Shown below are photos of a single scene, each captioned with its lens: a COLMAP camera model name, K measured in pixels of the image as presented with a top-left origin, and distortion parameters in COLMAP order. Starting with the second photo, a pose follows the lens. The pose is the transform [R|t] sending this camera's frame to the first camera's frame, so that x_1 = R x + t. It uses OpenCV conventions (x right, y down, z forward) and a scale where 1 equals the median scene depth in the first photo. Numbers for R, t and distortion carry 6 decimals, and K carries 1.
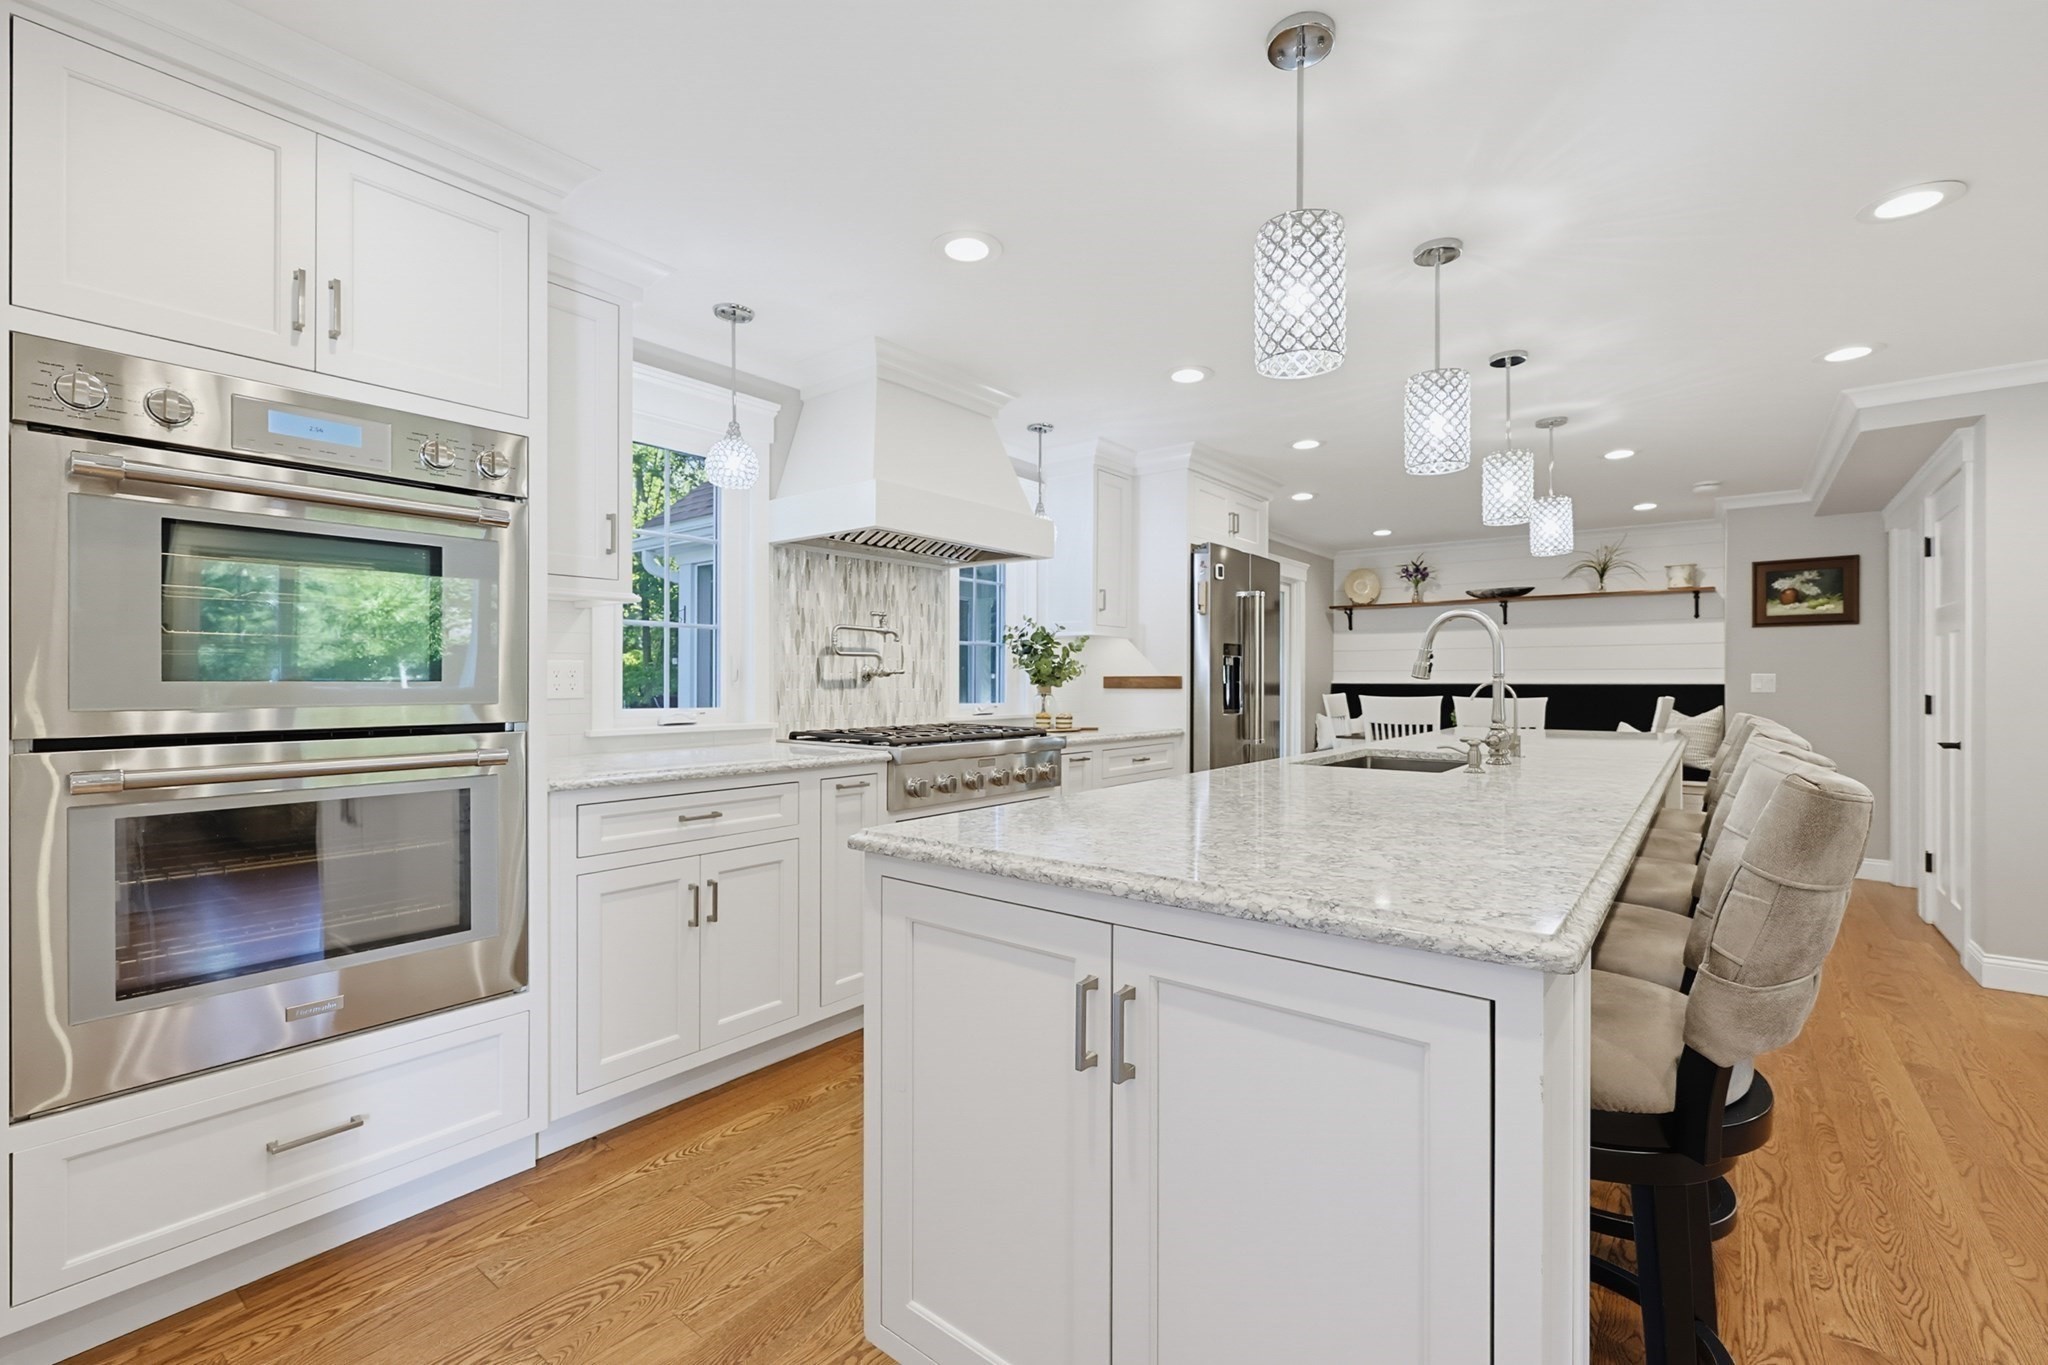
lens RADIAL K [[877.0, 0, 1018.5], [0, 877.0, 681.7], [0, 0, 1]] dist [0.000309, -0.001516]
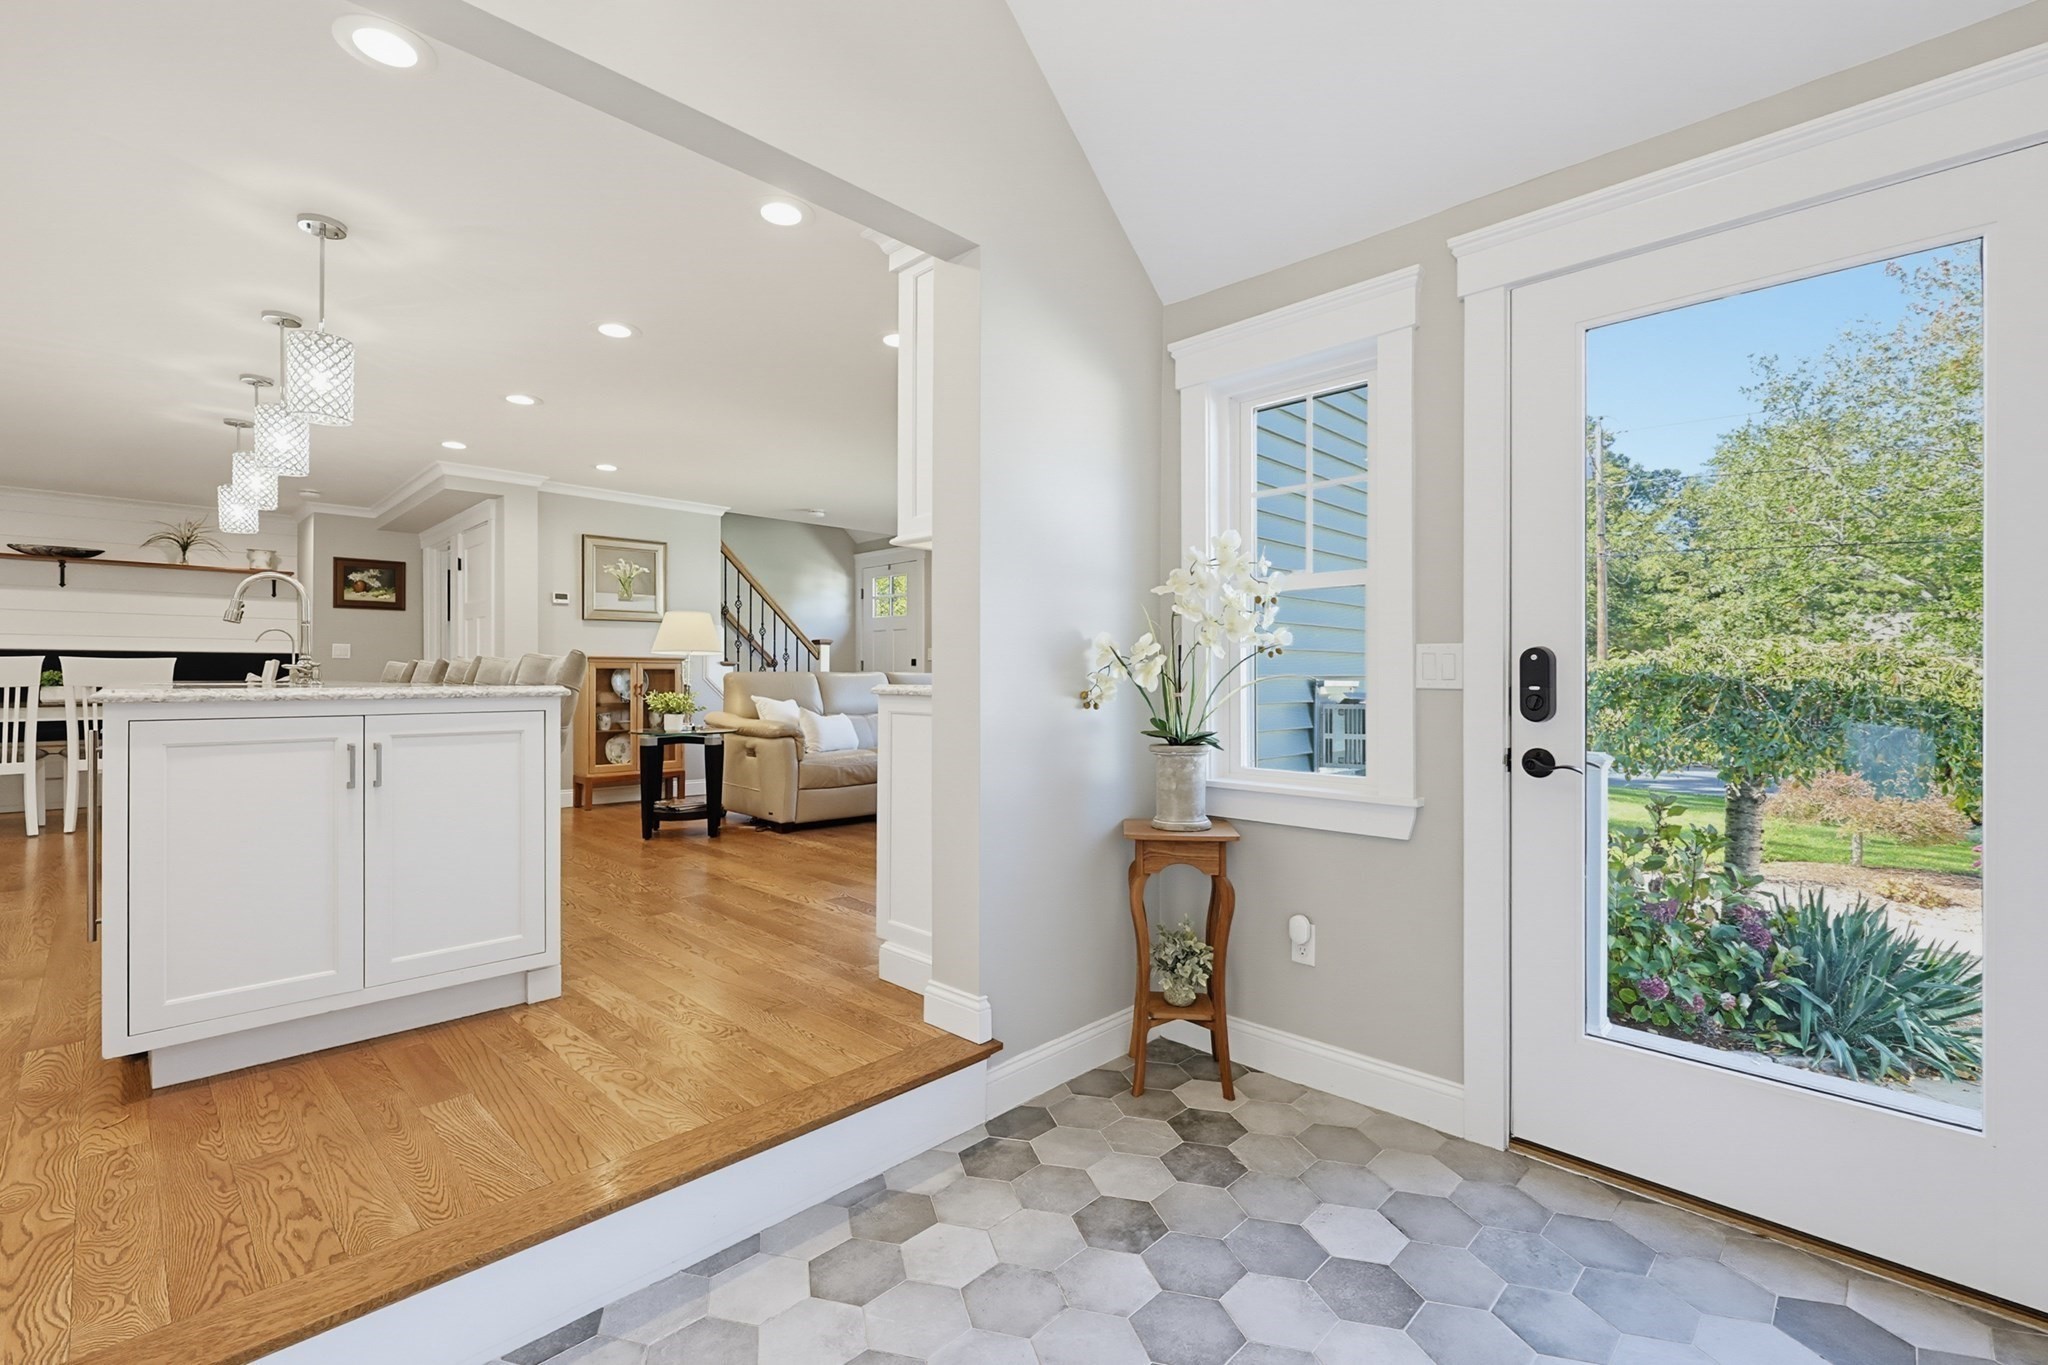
lens RADIAL K [[877.0, 0, 1025.6], [0, 877.0, 676.7], [0, 0, 1]] dist [0.000309, -0.001516]
pose [[0.101862, -0.001518, 0.994797, -0.451427], [-0.001847, 0.999997, 0.001715, 0.046896], [-0.994797, -0.002012, 0.101859, -0.193644]]
